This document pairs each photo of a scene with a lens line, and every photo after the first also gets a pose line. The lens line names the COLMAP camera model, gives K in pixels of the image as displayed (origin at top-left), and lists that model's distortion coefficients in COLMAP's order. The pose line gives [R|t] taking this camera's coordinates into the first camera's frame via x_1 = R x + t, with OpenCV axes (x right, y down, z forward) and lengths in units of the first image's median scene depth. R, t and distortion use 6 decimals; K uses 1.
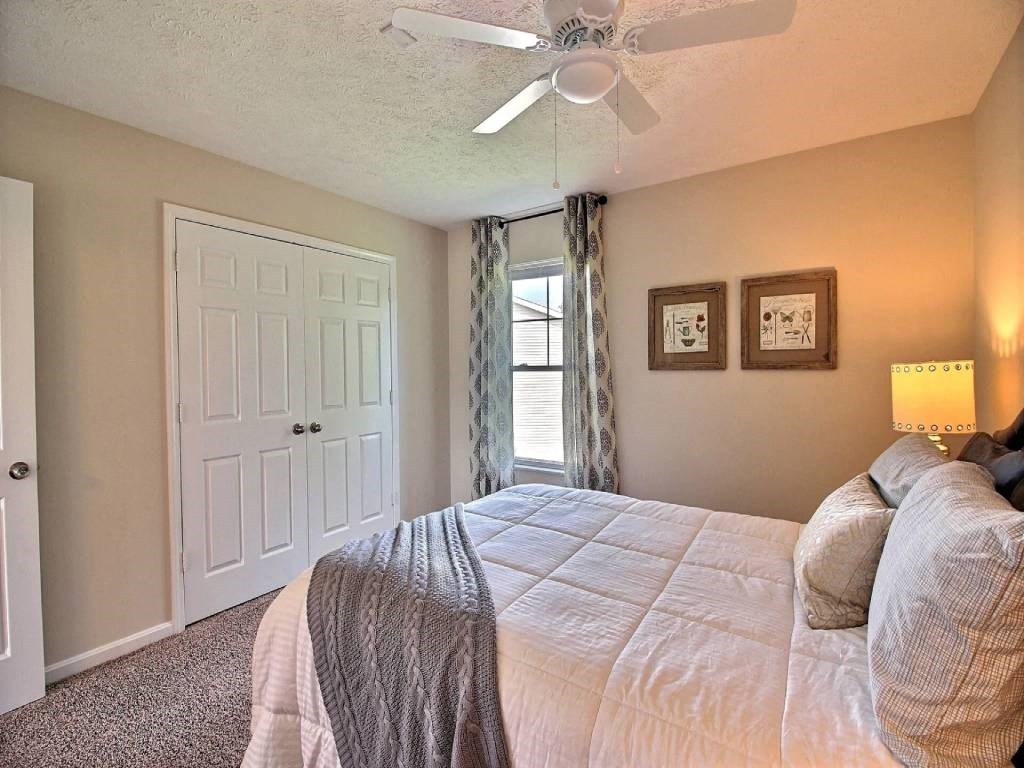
lens RADIAL K [[475.8, 0, 511.6], [0, 475.8, 377.1], [0, 0, 1]] dist [0.001626, -0.011055]
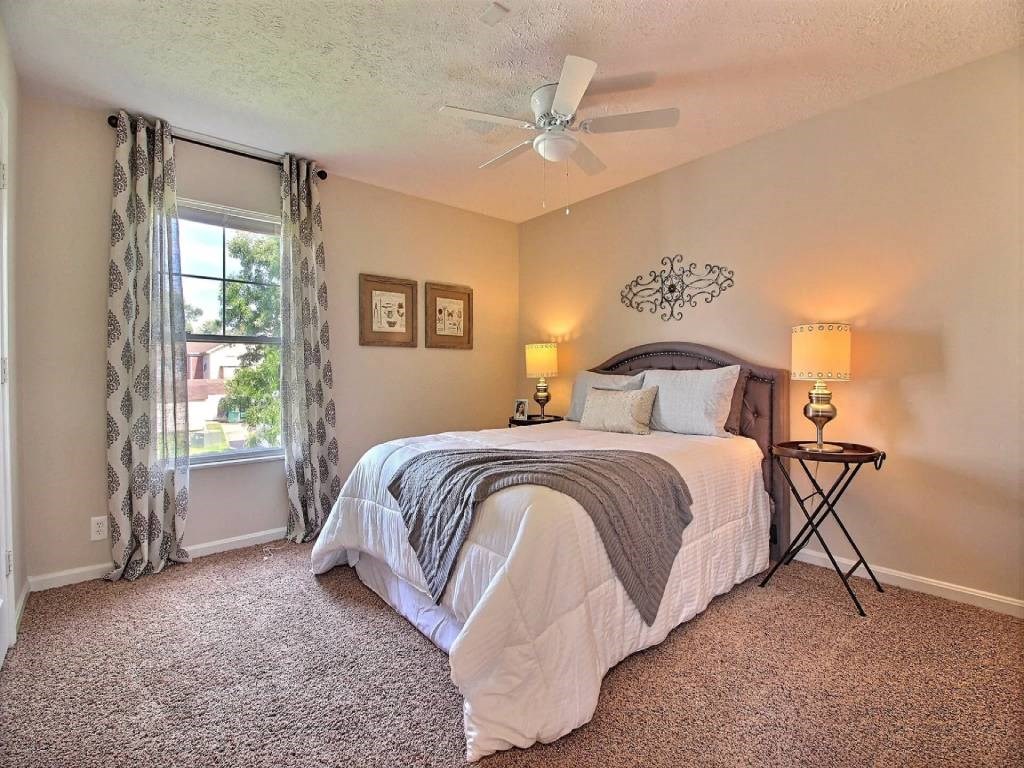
lens RADIAL K [[475.8, 0, 511.6], [0, 475.8, 377.1], [0, 0, 1]] dist [0.001626, -0.011055]
pose [[0.254784, 0.006554, 0.966976, -0.737565], [0.024562, 0.999611, -0.013247, 0.088210], [-0.966686, 0.027126, 0.254524, 0.393991]]
